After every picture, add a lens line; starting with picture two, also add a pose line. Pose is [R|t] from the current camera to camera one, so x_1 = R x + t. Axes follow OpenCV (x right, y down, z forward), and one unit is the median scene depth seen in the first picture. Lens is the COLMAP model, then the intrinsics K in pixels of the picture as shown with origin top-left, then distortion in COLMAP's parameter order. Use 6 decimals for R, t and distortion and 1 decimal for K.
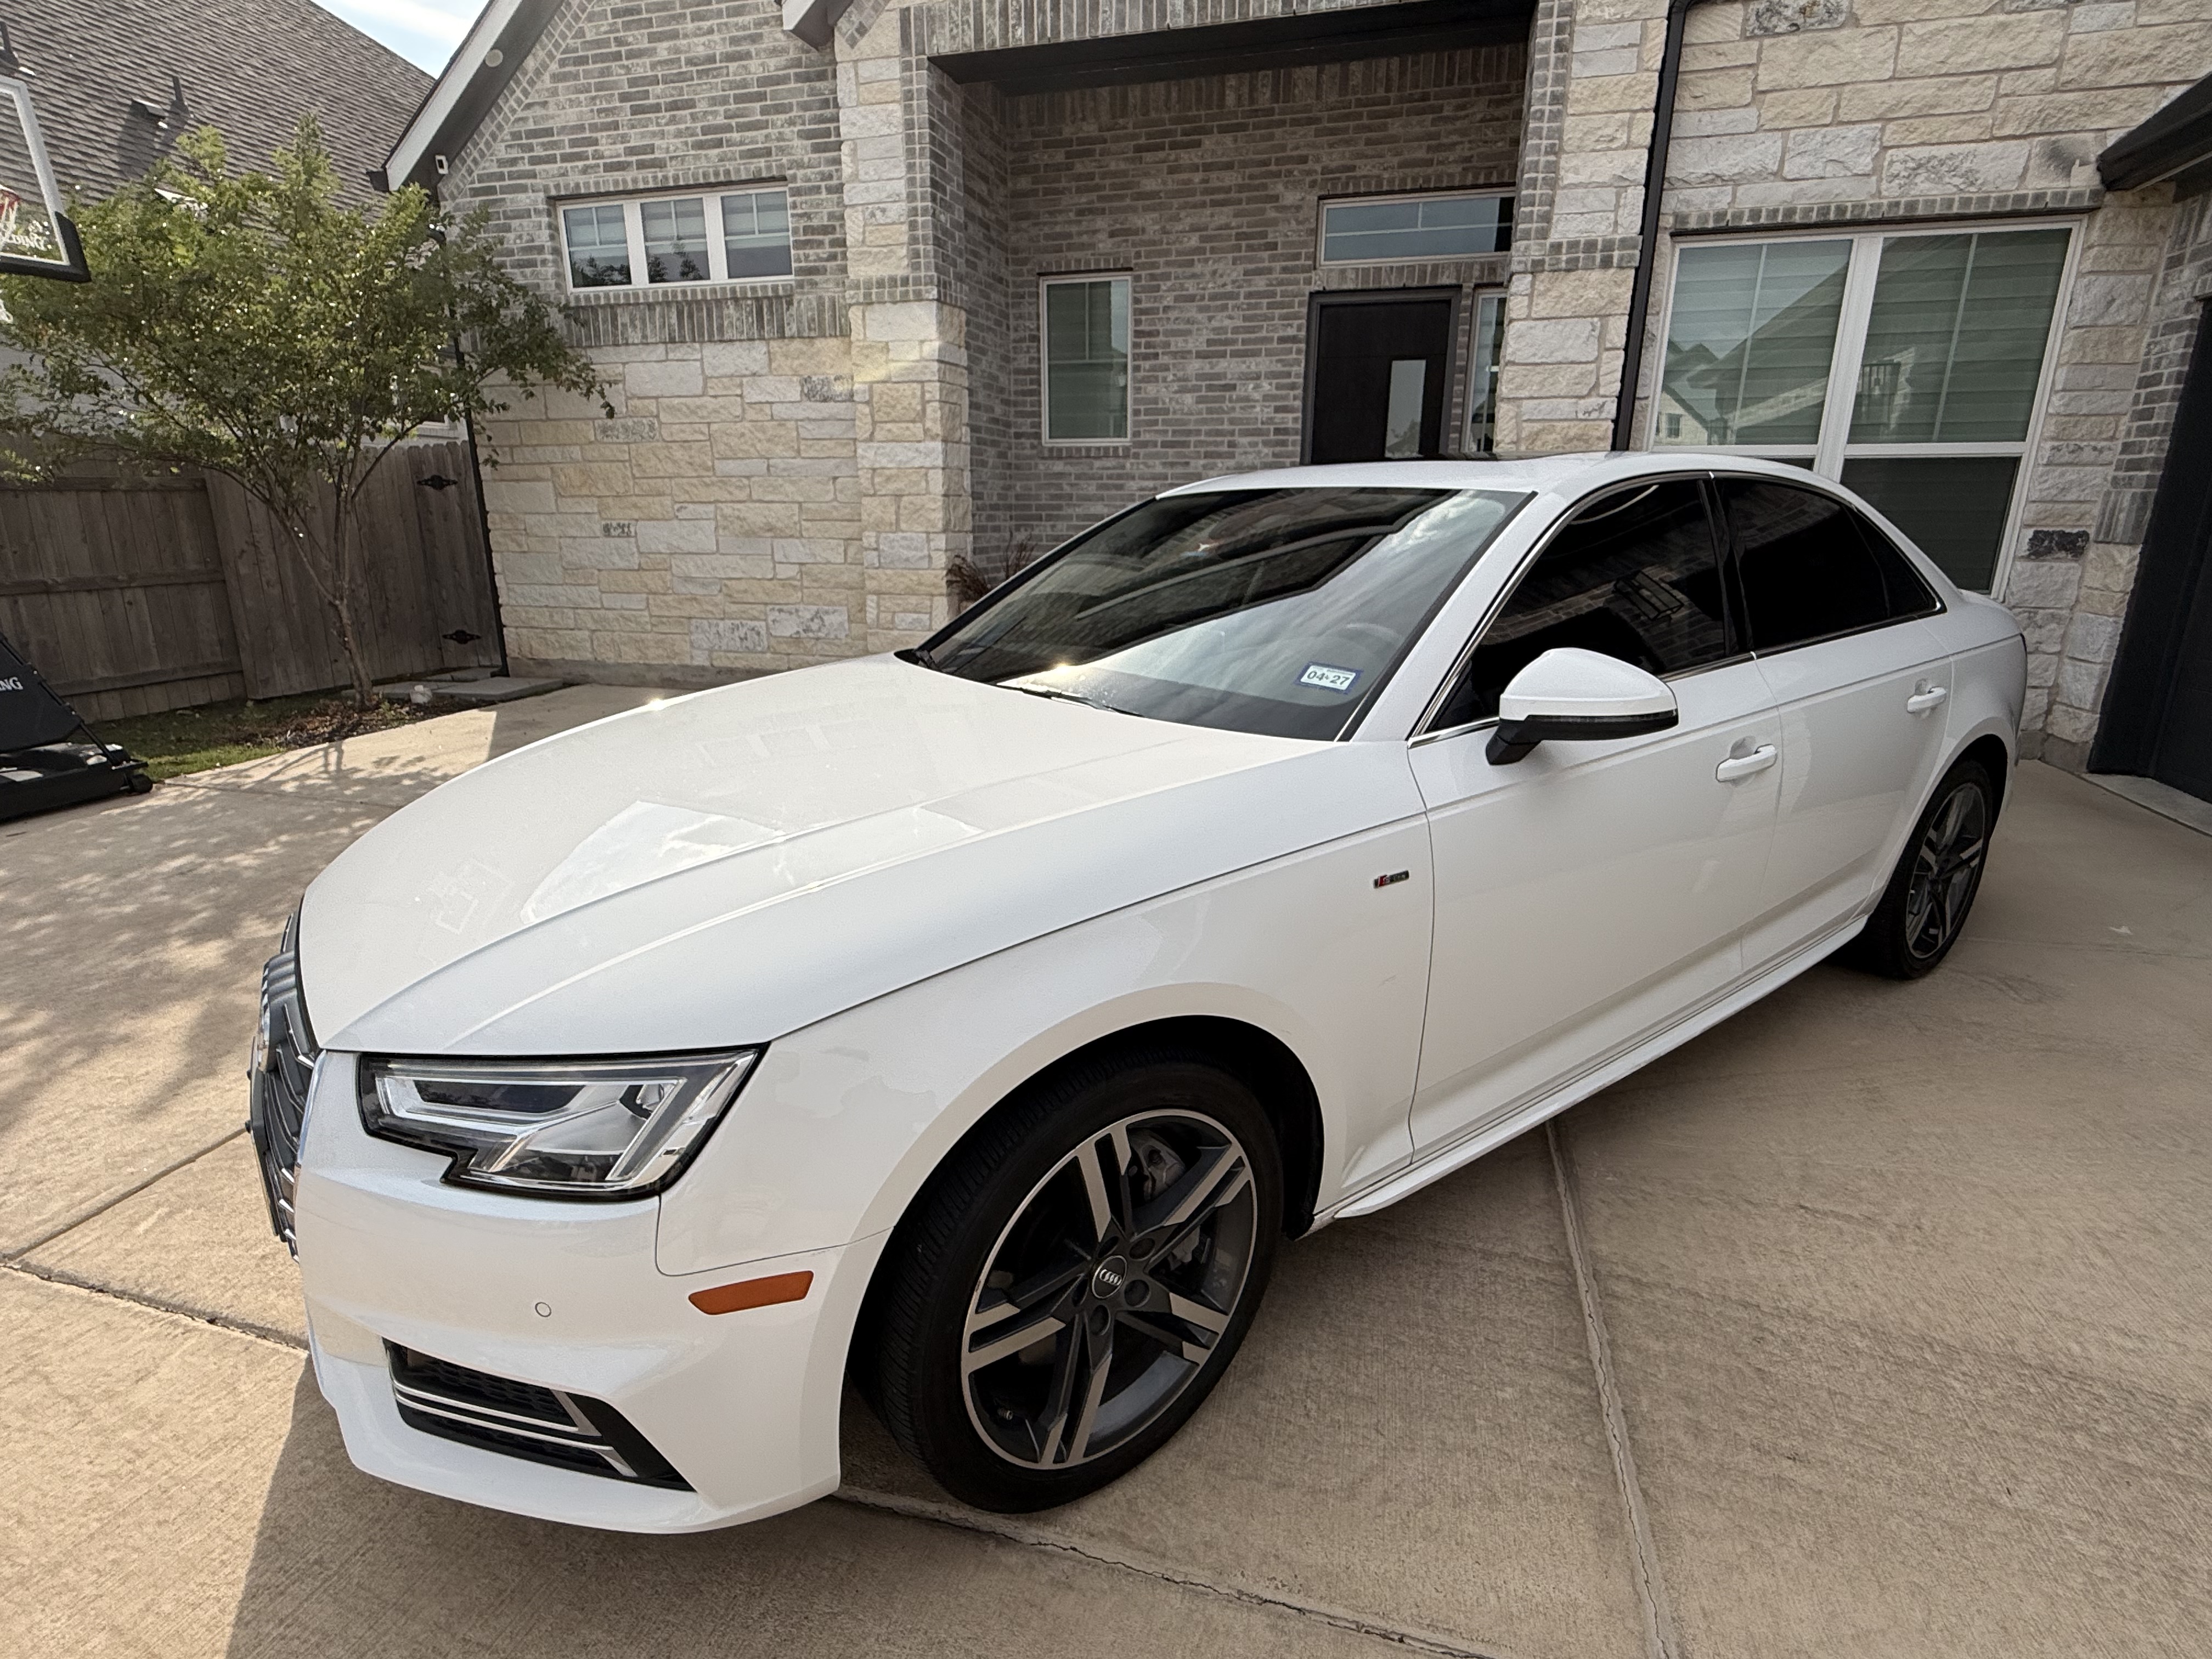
lens RADIAL K [[1113.4, 0, 1106.0], [0, 1113.4, 829.5], [0, 0, 1]] dist [0.001371, 0.000960]
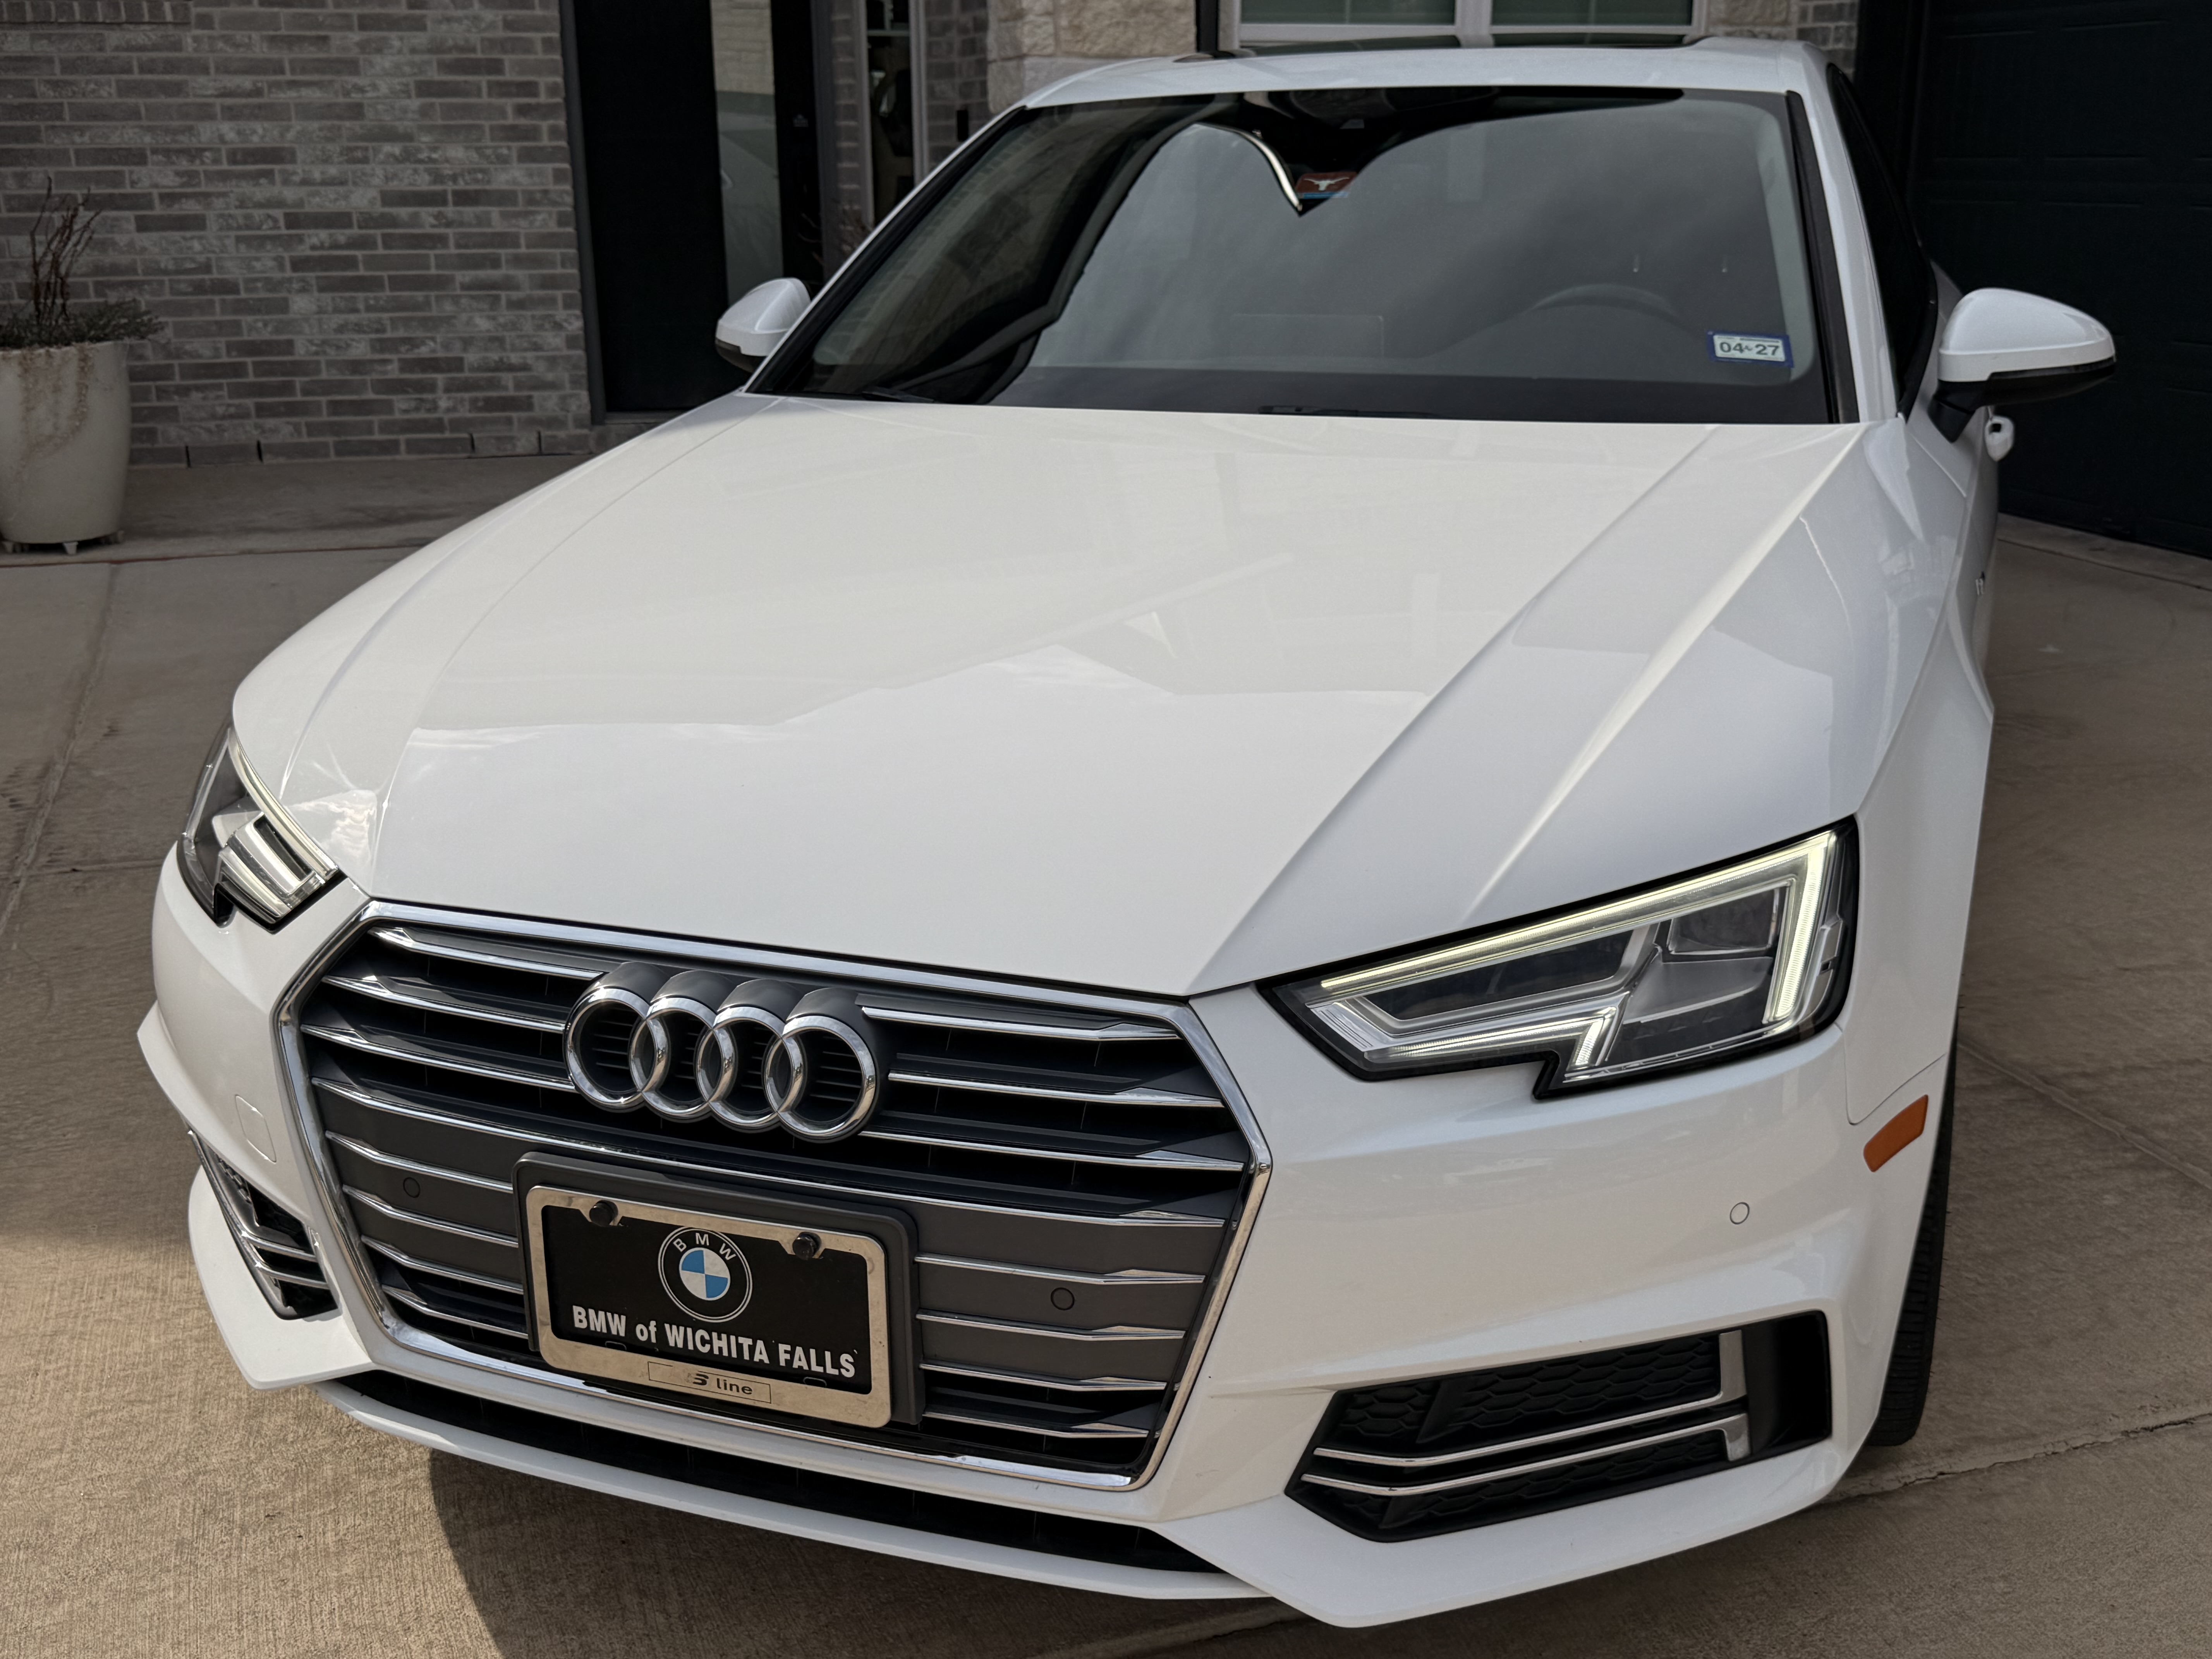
lens RADIAL K [[2299.3, 0, 1106.0], [0, 2299.3, 829.5], [0, 0, 1]] dist [0.069747, -0.133147]
pose [[0.827276, -0.170649, 0.535251, -0.362603], [0.165275, 0.984515, 0.058436, 0.005857], [-0.536935, 0.040121, 0.842669, -0.015399]]
